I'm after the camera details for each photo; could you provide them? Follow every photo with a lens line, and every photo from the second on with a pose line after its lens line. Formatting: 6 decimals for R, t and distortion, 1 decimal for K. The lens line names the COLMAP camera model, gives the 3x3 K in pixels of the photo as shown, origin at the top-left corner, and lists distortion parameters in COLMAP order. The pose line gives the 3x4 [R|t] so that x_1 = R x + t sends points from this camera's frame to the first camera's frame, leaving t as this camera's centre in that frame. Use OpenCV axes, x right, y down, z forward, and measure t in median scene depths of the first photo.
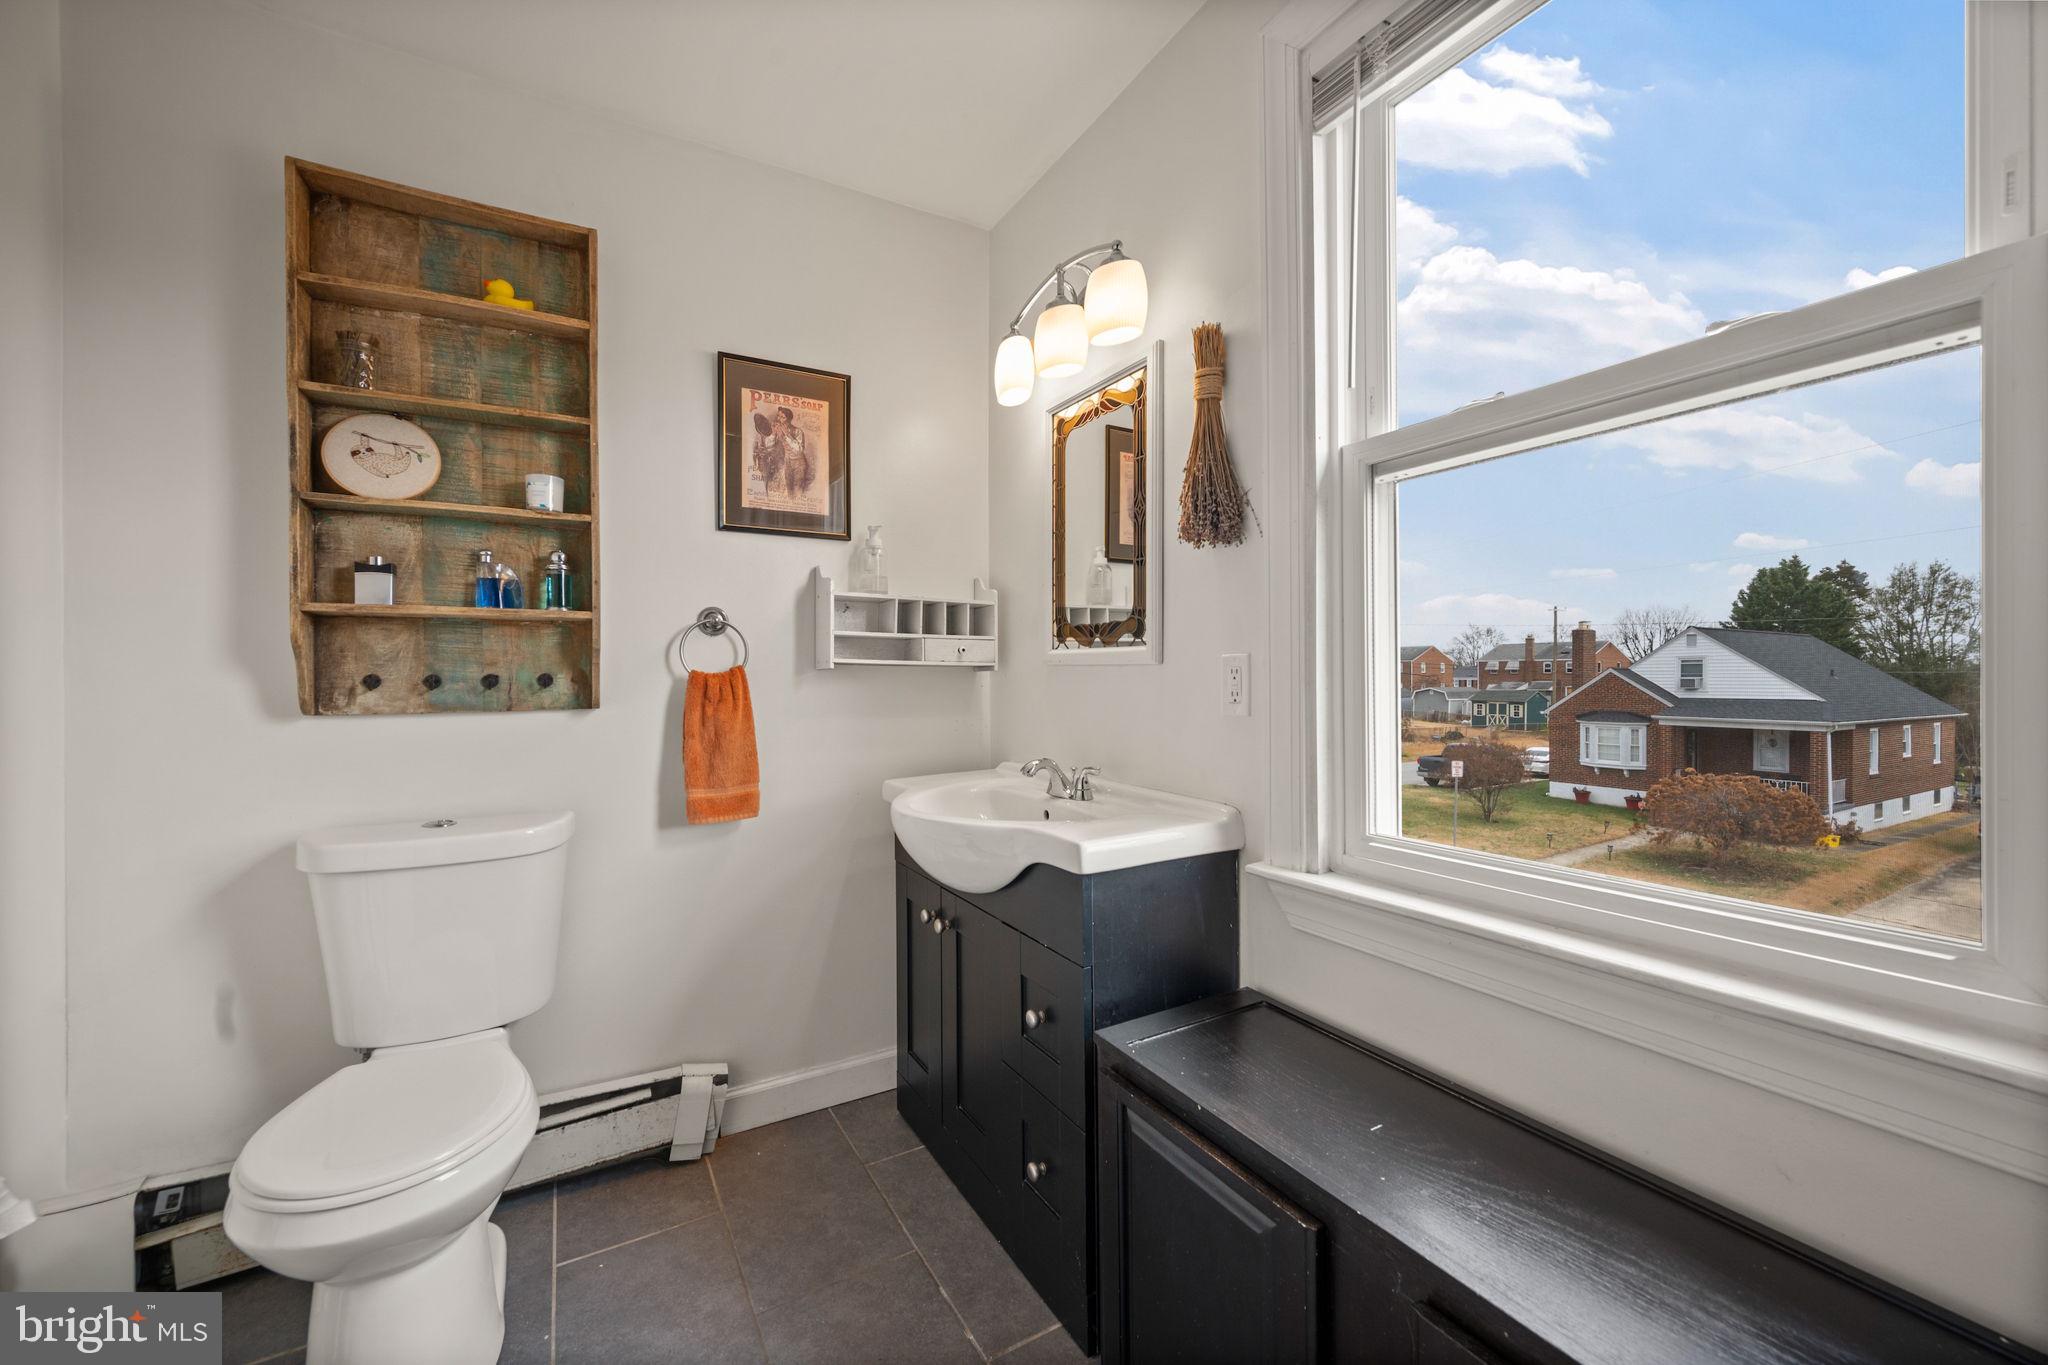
lens RADIAL K [[792.0, 0, 1063.9], [0, 792.0, 680.2], [0, 0, 1]] dist [-0.015604, 0.000201]
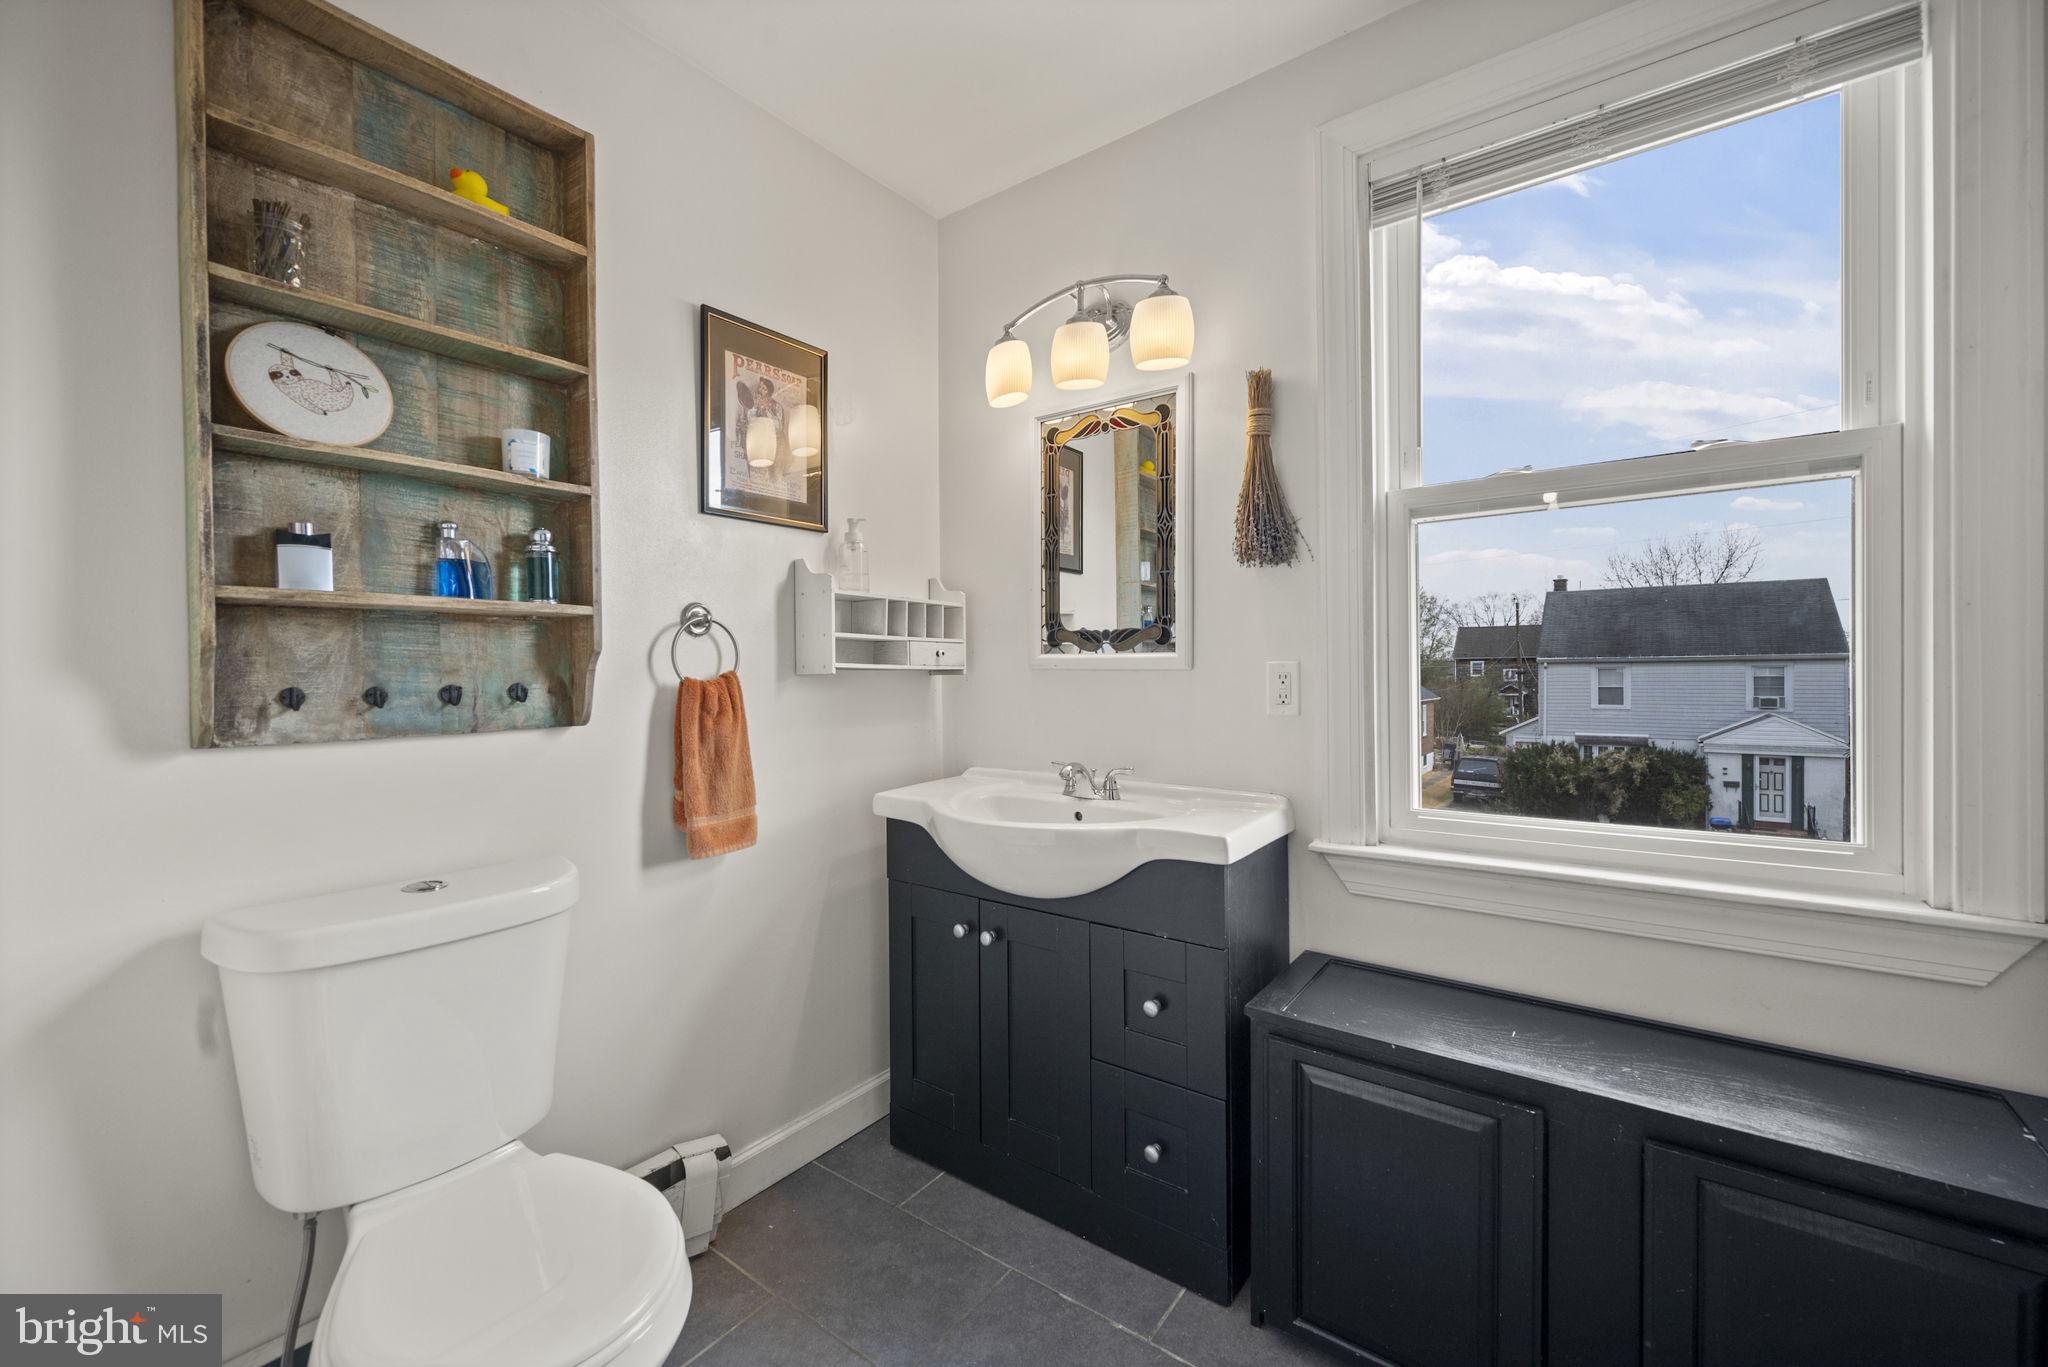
lens RADIAL K [[792.0, 0, 1100.0], [0, 792.0, 675.4], [0, 0, 1]] dist [-0.015604, 0.000201]
pose [[0.917402, -0.004917, 0.397931, -0.455478], [0.005781, 0.999983, -0.000972, -0.012554], [-0.397920, 0.003192, 0.917415, 0.054079]]
